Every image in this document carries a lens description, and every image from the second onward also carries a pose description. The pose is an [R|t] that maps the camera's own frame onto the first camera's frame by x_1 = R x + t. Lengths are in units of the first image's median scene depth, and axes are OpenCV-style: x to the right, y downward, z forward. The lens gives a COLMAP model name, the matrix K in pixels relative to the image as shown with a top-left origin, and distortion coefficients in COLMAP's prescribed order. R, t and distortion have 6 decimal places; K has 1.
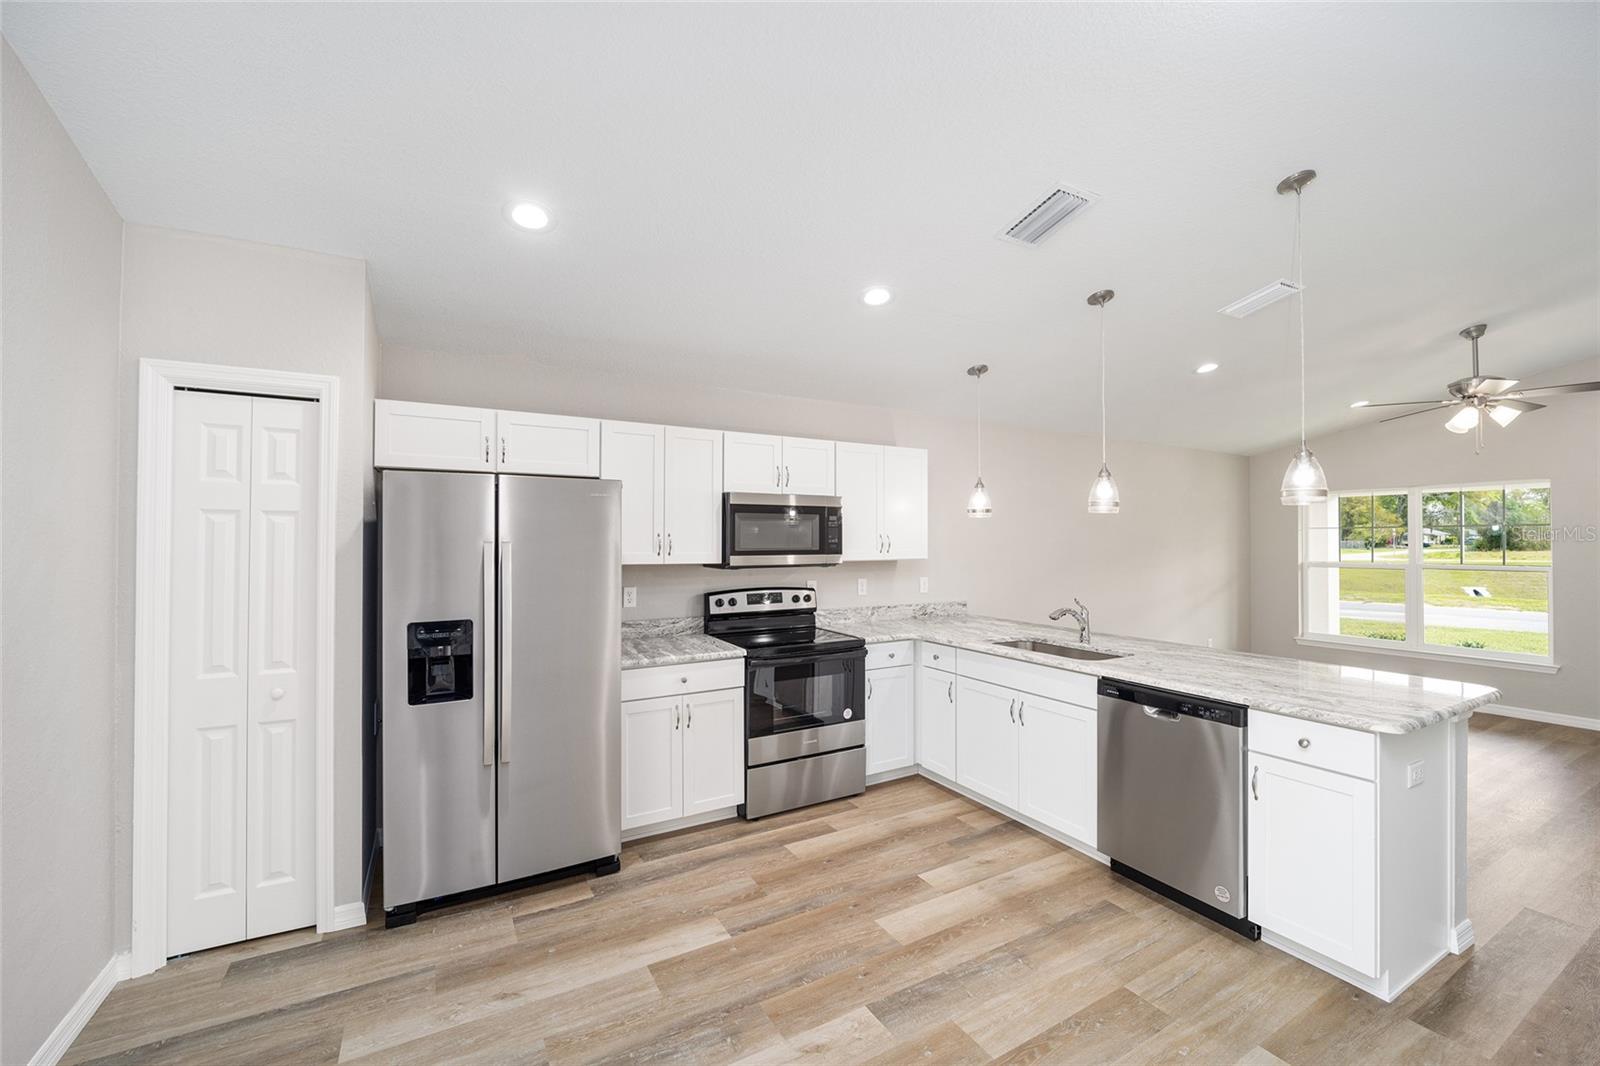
lens RADIAL K [[646.4, 0, 802.8], [0, 646.4, 534.5], [0, 0, 1]] dist [-0.000175, 0.000006]
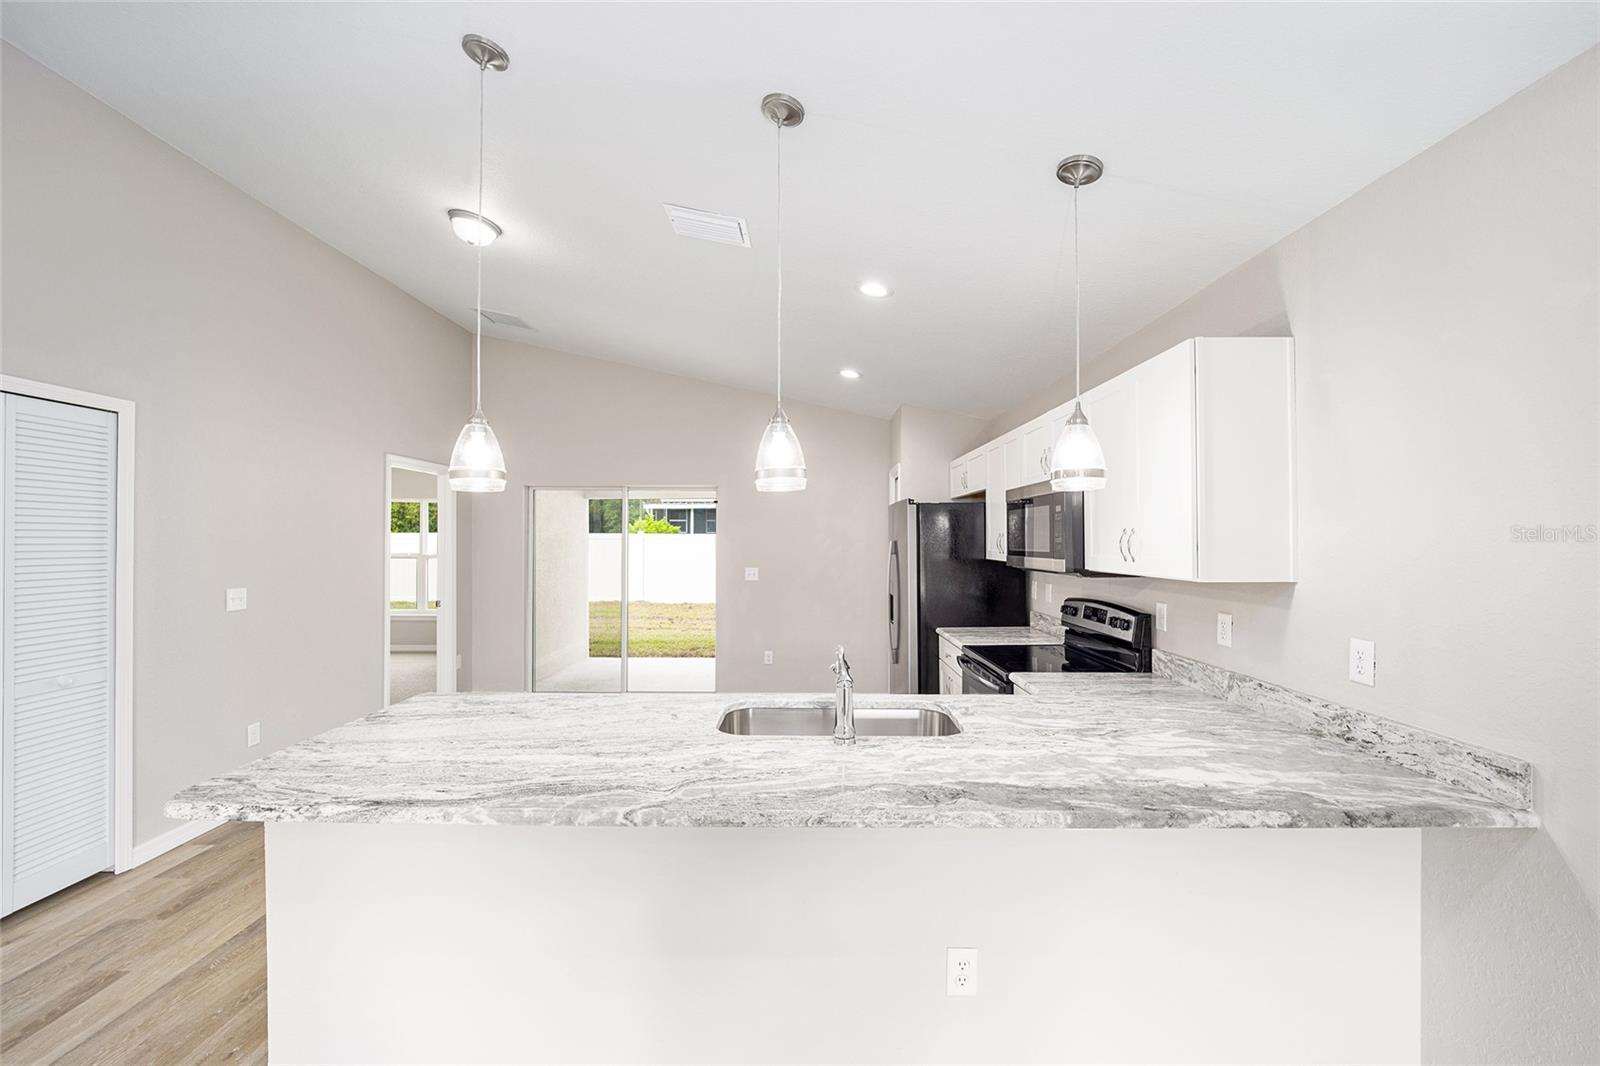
lens RADIAL K [[646.4, 0, 800.5], [0, 646.4, 538.7], [0, 0, 1]] dist [-0.000175, 0.000006]
pose [[-0.504795, -0.009756, -0.863184, 0.697347], [0.002119, 0.999919, -0.012541, 0.015456], [0.863236, -0.008160, -0.504734, 0.966387]]
